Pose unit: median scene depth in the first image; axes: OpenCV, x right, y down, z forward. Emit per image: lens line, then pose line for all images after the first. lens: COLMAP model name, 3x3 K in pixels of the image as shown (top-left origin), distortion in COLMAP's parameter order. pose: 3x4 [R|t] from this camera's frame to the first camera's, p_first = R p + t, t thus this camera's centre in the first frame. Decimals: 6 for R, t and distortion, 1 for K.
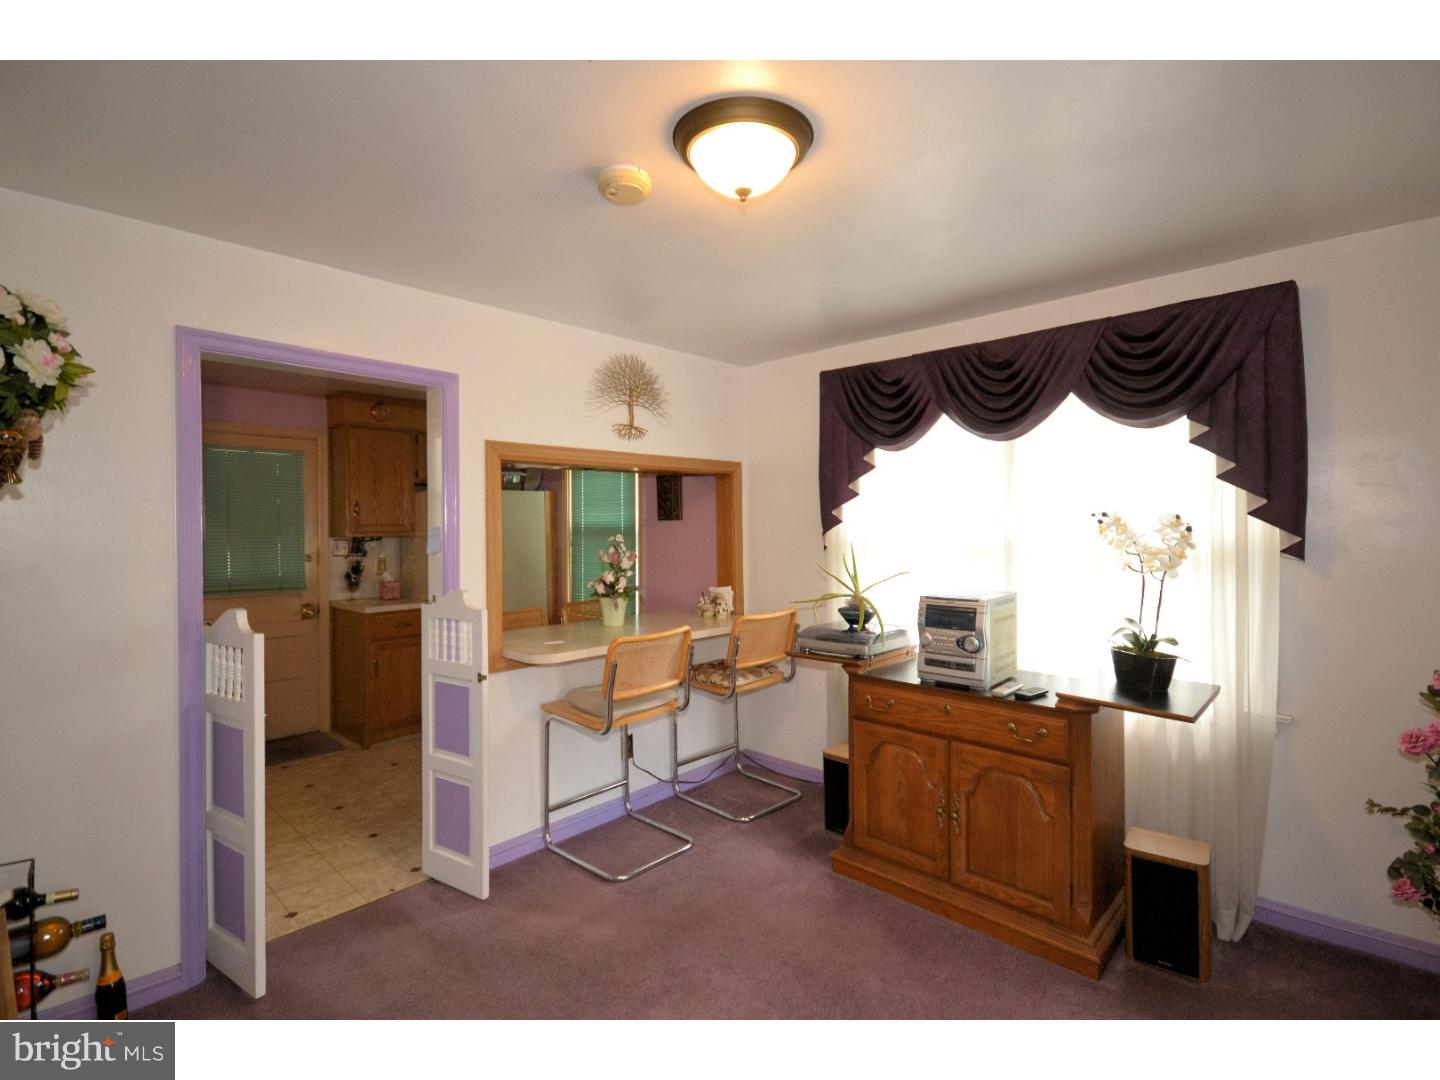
lens RADIAL K [[690.8, 0, 727.7], [0, 690.8, 538.7], [0, 0, 1]] dist [0.010815, -0.001714]
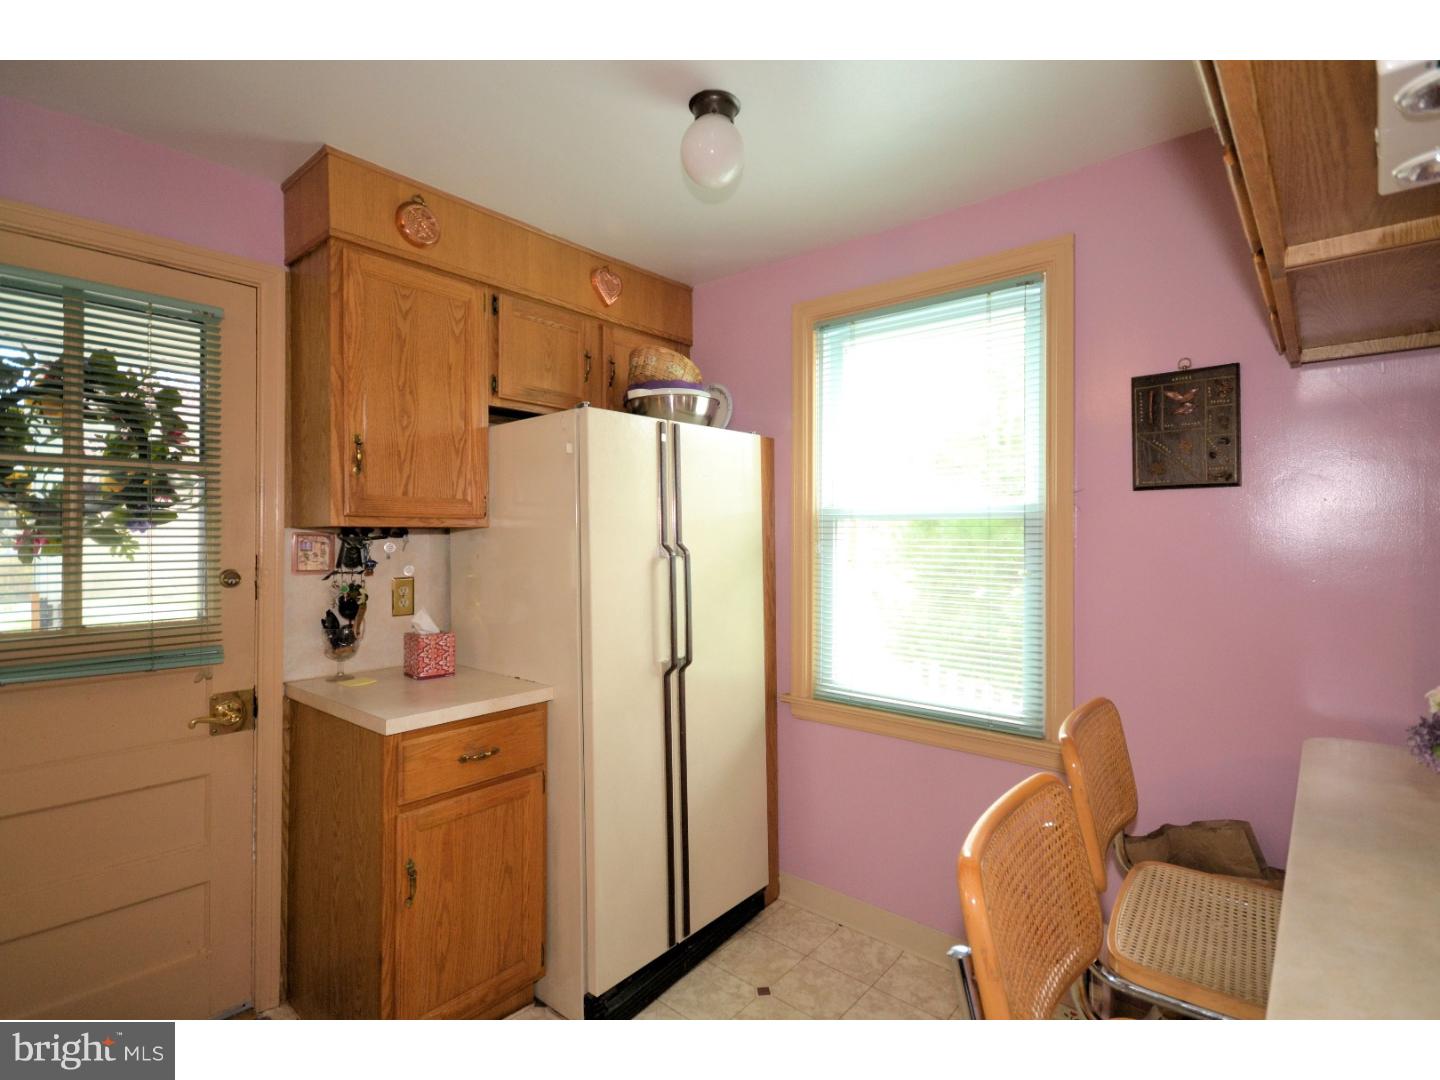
lens RADIAL K [[690.8, 0, 722.8], [0, 690.8, 532.4], [0, 0, 1]] dist [0.010815, -0.001714]
pose [[0.999218, 0.007906, 0.038747, -0.478440], [-0.007145, 0.999780, -0.019744, 0.009946], [-0.038894, 0.019452, 0.999054, 0.834264]]
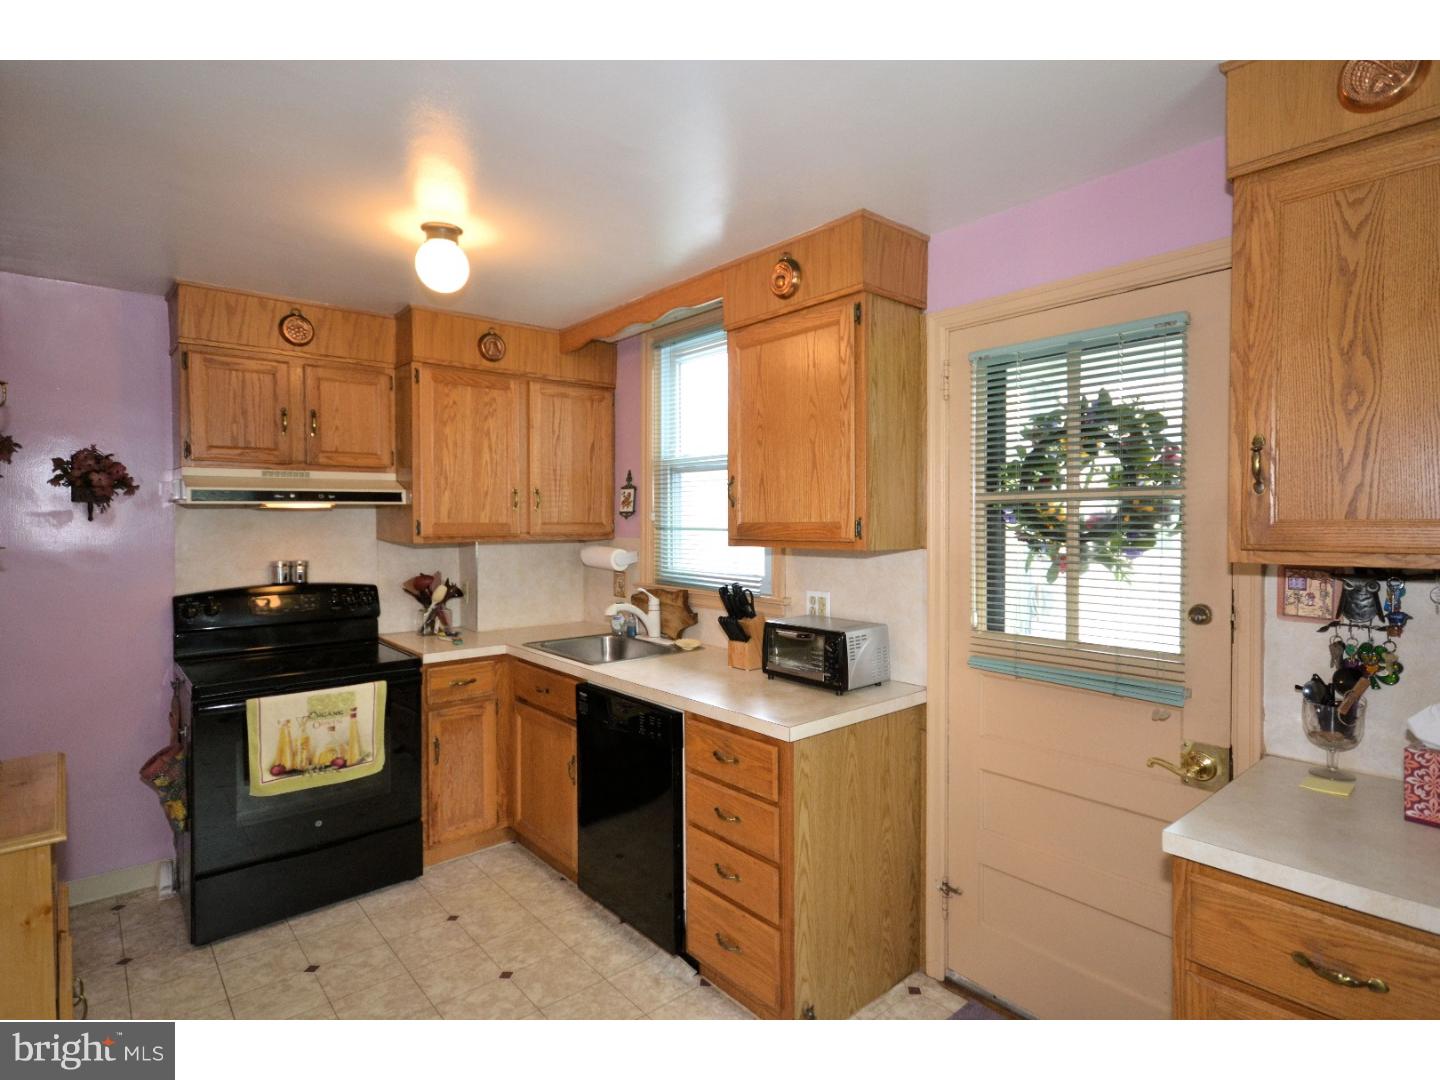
lens RADIAL K [[752.4, 0, 719.4], [0, 752.4, 538.5], [0, 0, 1]] dist [-0.003100, -0.000387]
pose [[-0.123394, 0.027674, -0.991972, -0.283620], [-0.011862, 0.999499, 0.029360, -0.027048], [0.992287, 0.015390, -0.123004, 1.137765]]
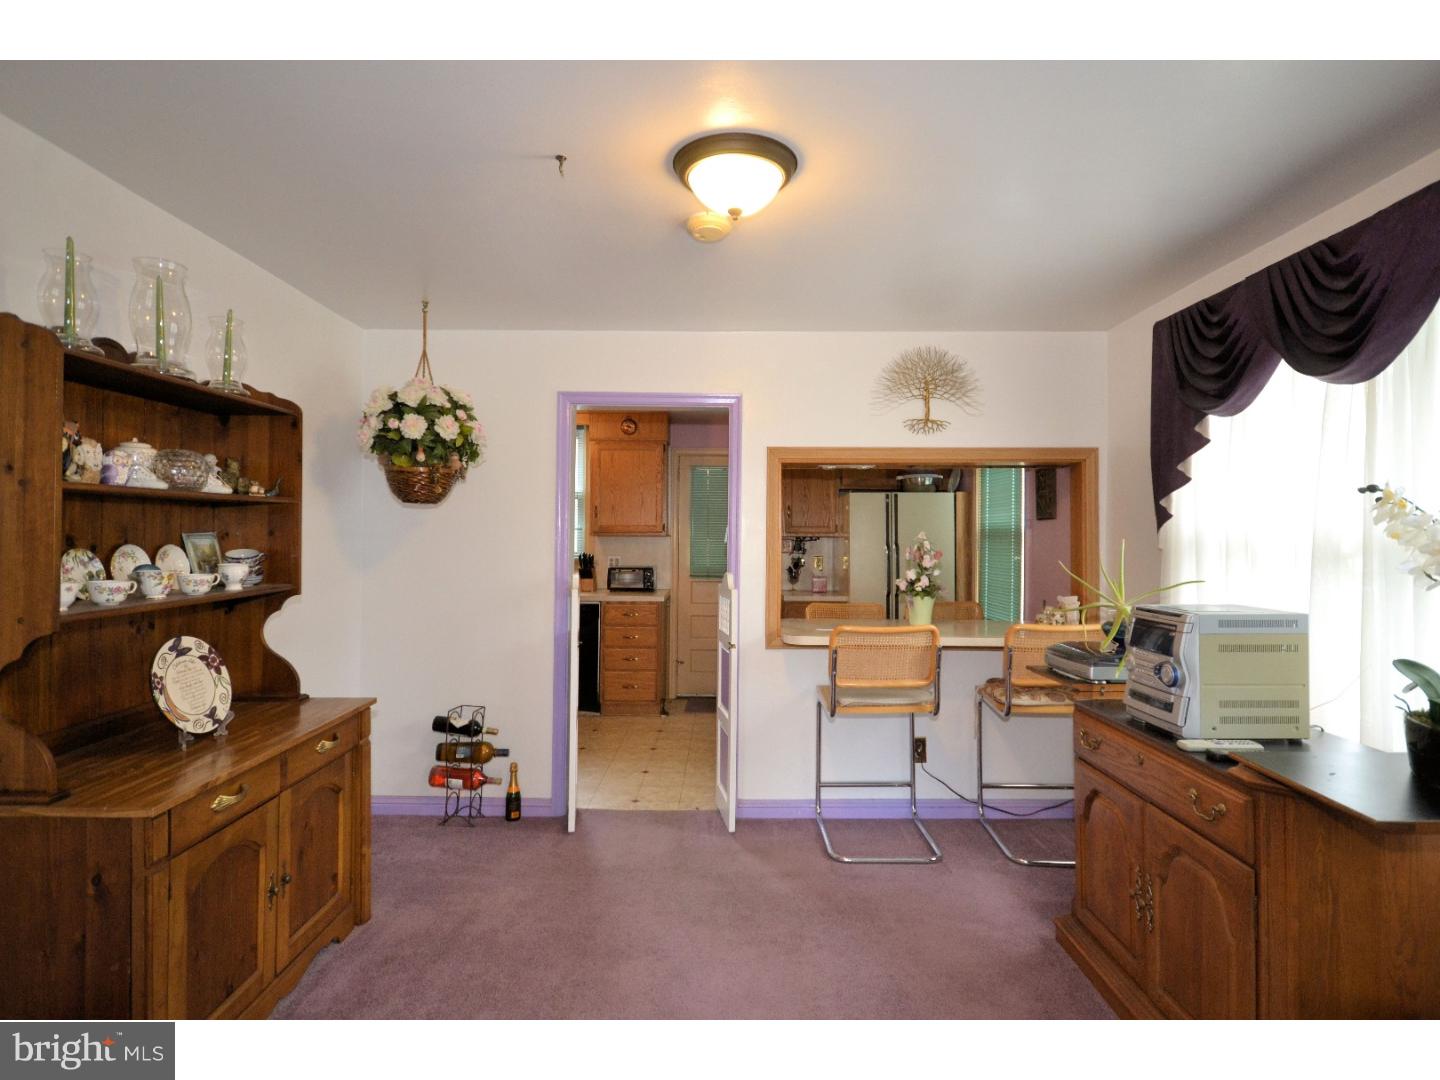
lens RADIAL K [[742.5, 0, 726.0], [0, 742.5, 540.5], [0, 0, 1]] dist [0.019709, 0.000063]
pose [[0.683522, 0.013038, -0.729814, 0.434547], [-0.024984, 0.999673, -0.005540, 0.019475], [0.729502, 0.022020, 0.683624, 0.082830]]
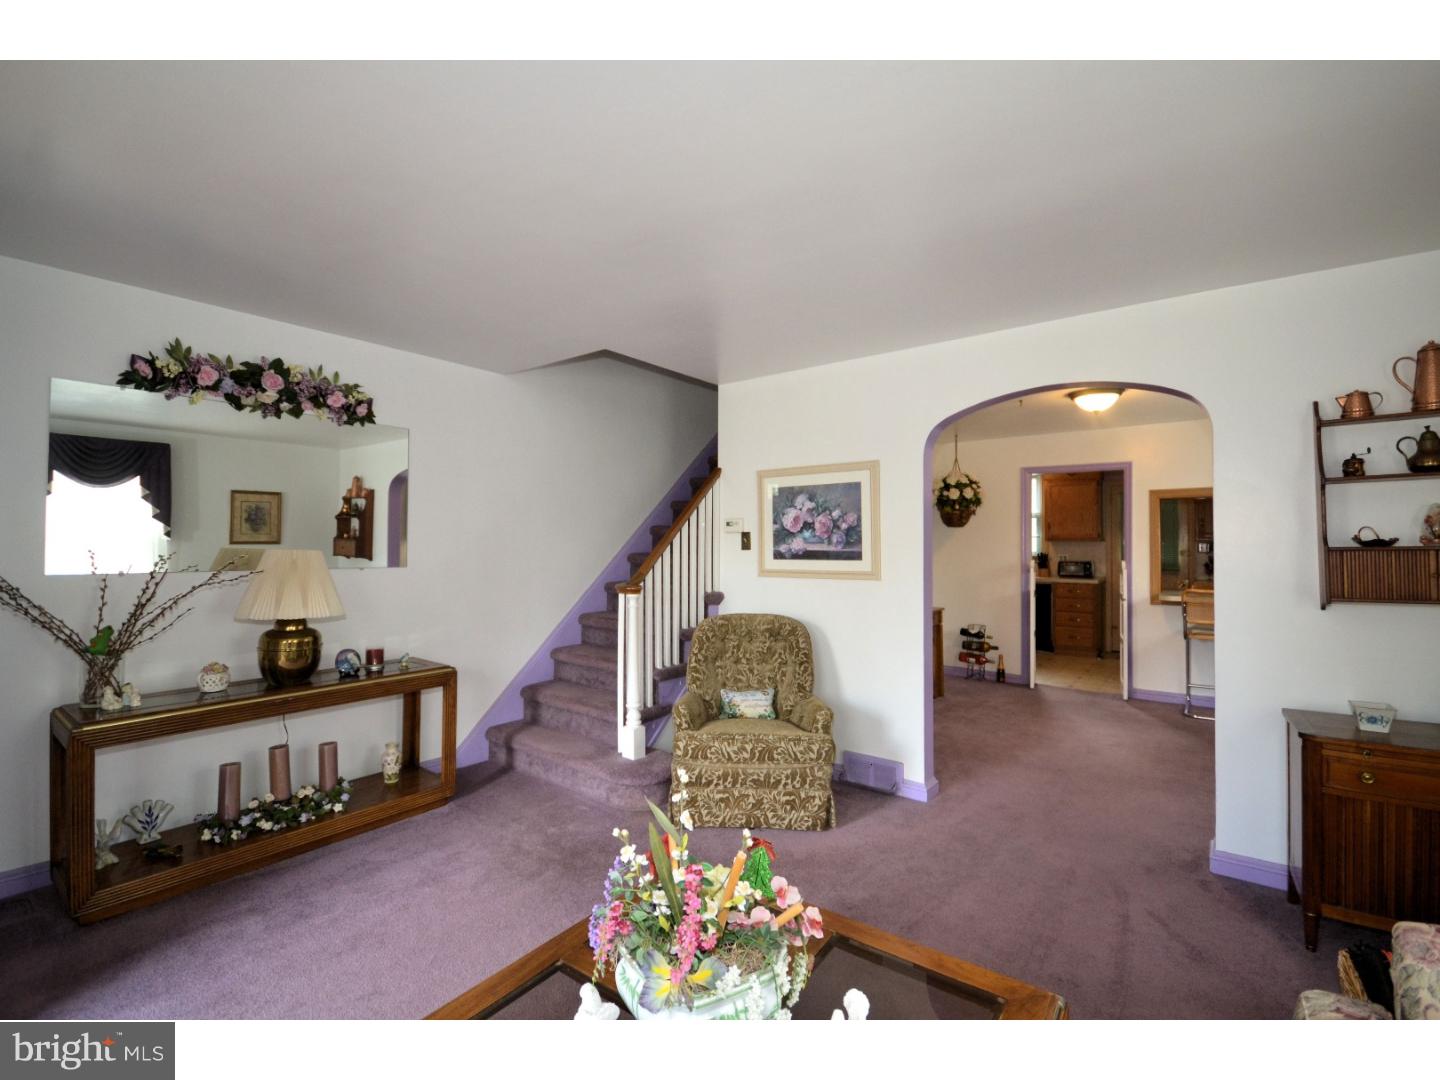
lens RADIAL K [[646.3, 0, 726.0], [0, 646.3, 535.5], [0, 0, 1]] dist [0.002528, -0.000995]
pose [[0.098651, -0.004943, -0.995110, 1.205019], [-0.017870, 0.999818, -0.006738, 0.023588], [0.994962, 0.018448, 0.098544, -0.365385]]
